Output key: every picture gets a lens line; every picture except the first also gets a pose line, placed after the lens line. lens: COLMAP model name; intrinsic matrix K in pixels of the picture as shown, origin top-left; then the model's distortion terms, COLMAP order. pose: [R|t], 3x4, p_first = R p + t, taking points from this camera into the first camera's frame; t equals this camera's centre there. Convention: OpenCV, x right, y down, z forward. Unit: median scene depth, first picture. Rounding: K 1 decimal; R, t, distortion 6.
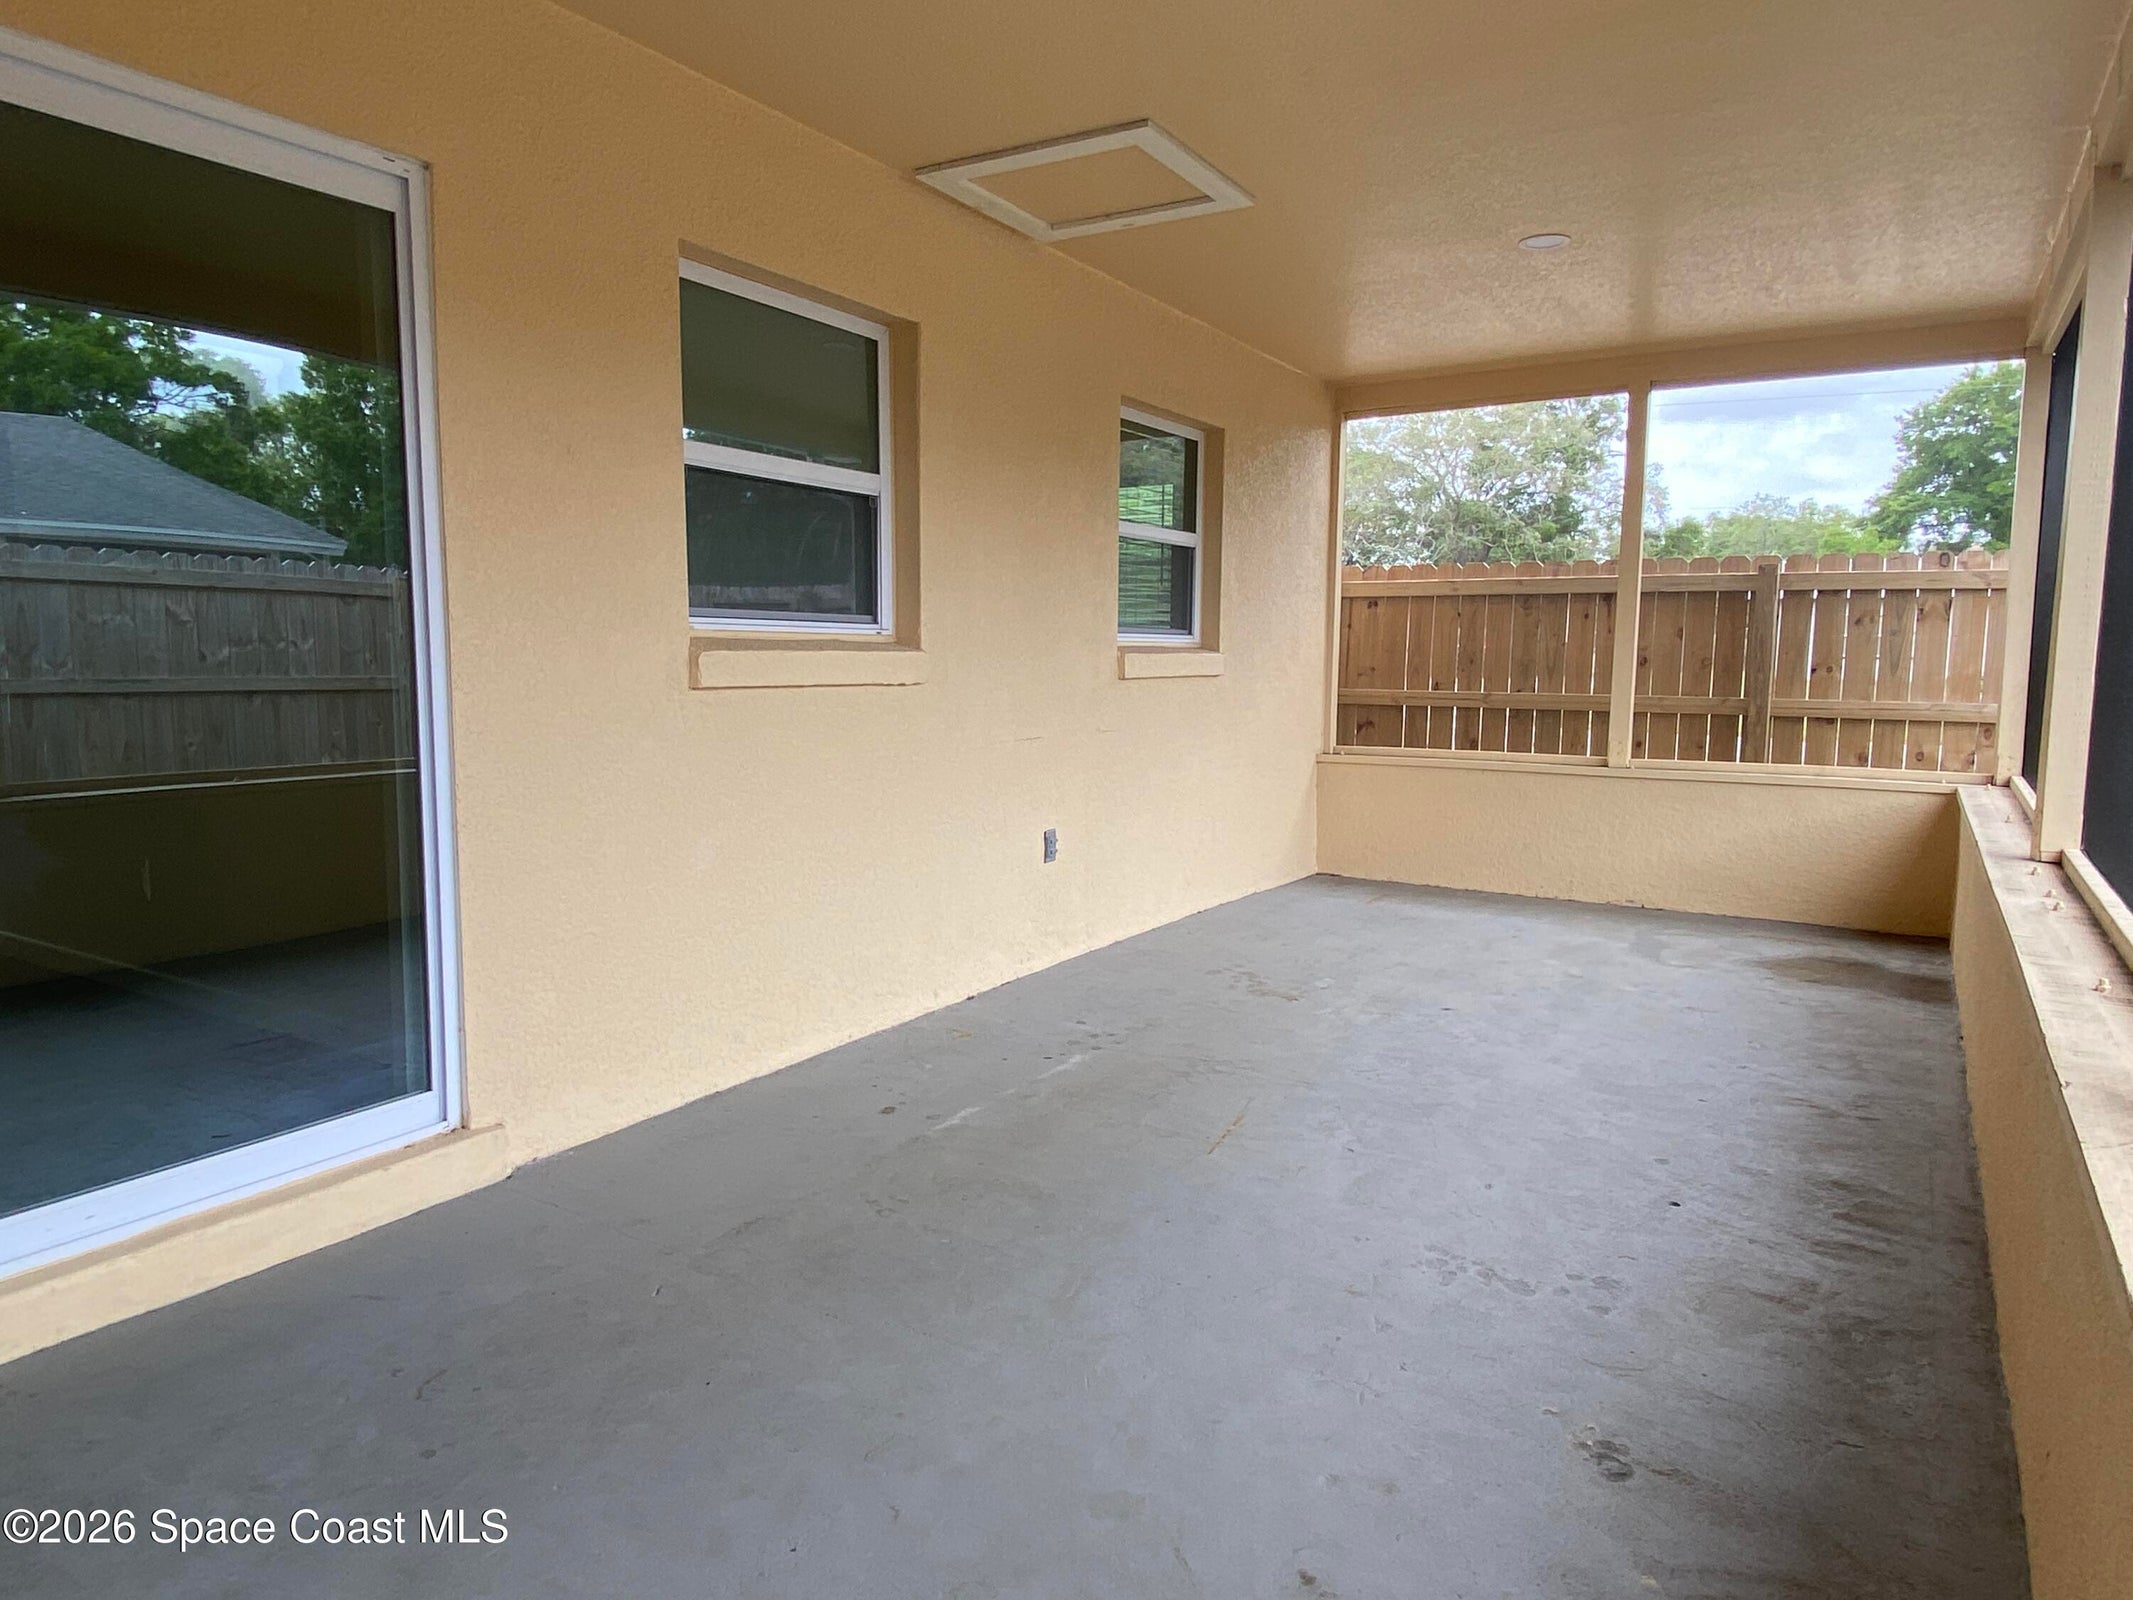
lens RADIAL K [[1348.3, 0, 1072.8], [0, 1348.3, 809.4], [0, 0, 1]] dist [0.041584, -0.005885]
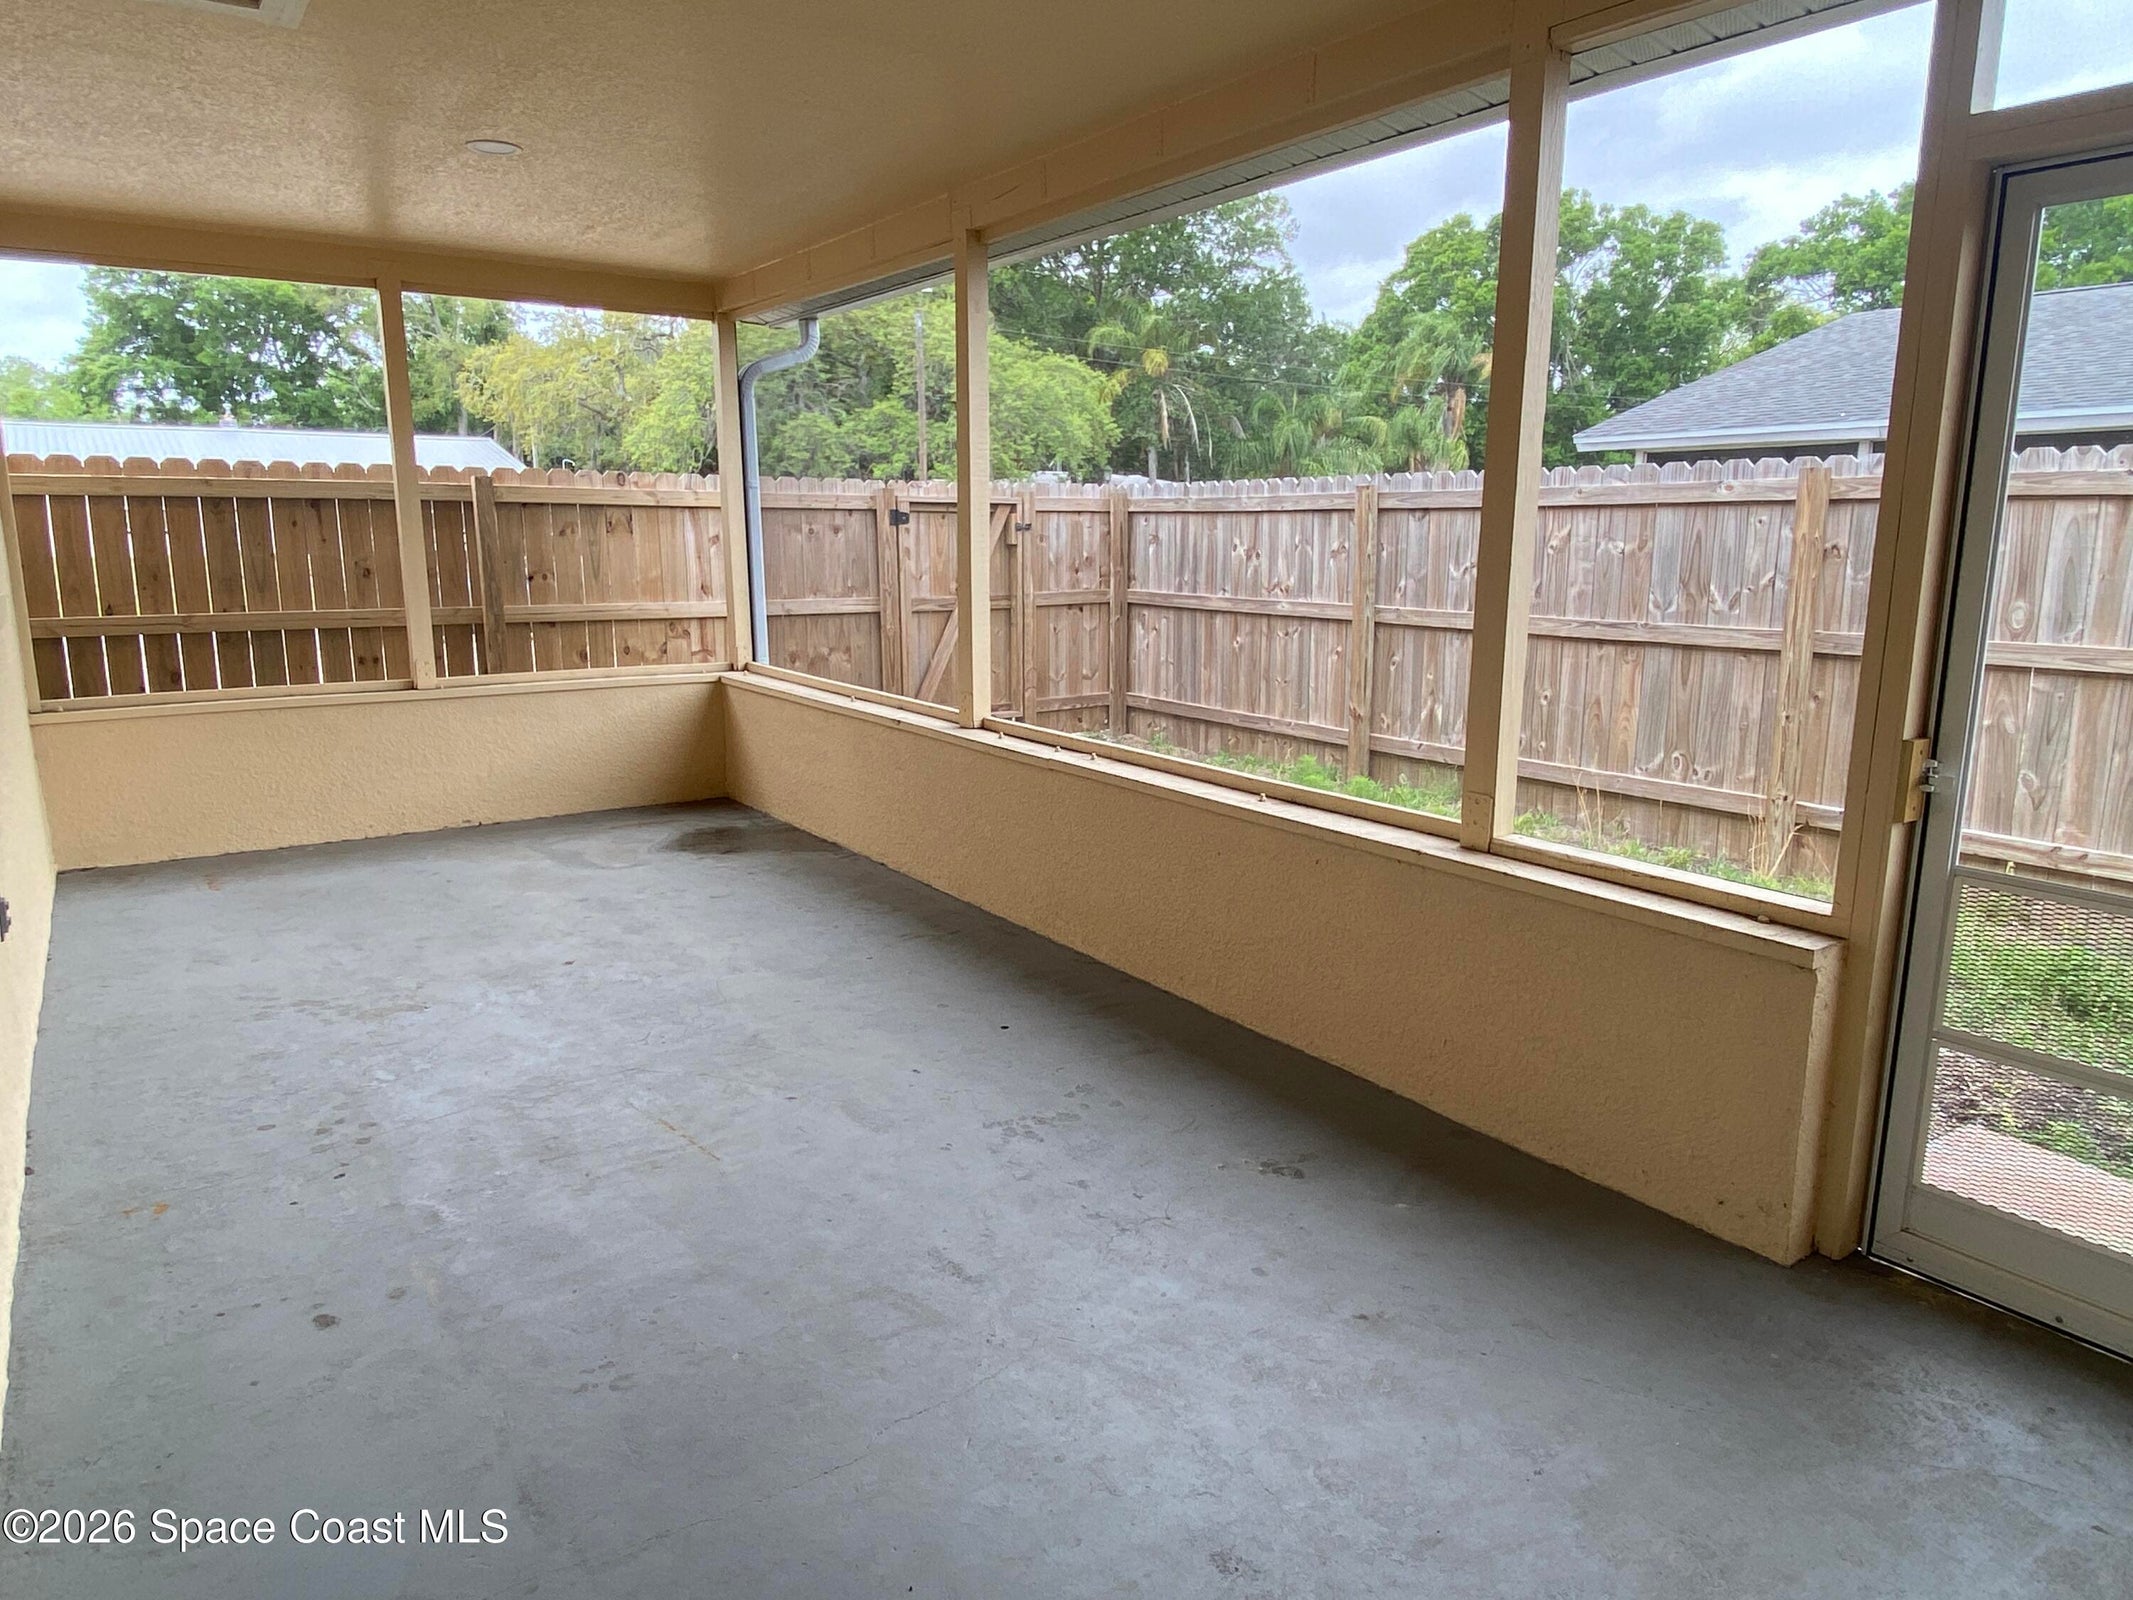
lens RADIAL K [[1348.3, 0, 1073.9], [0, 1348.3, 783.3], [0, 0, 1]] dist [0.041584, -0.005885]
pose [[0.387830, -0.182282, 0.903527, -0.312739], [0.111361, 0.982336, 0.150381, -0.060231], [-0.914979, 0.042296, 0.401278, 0.197165]]
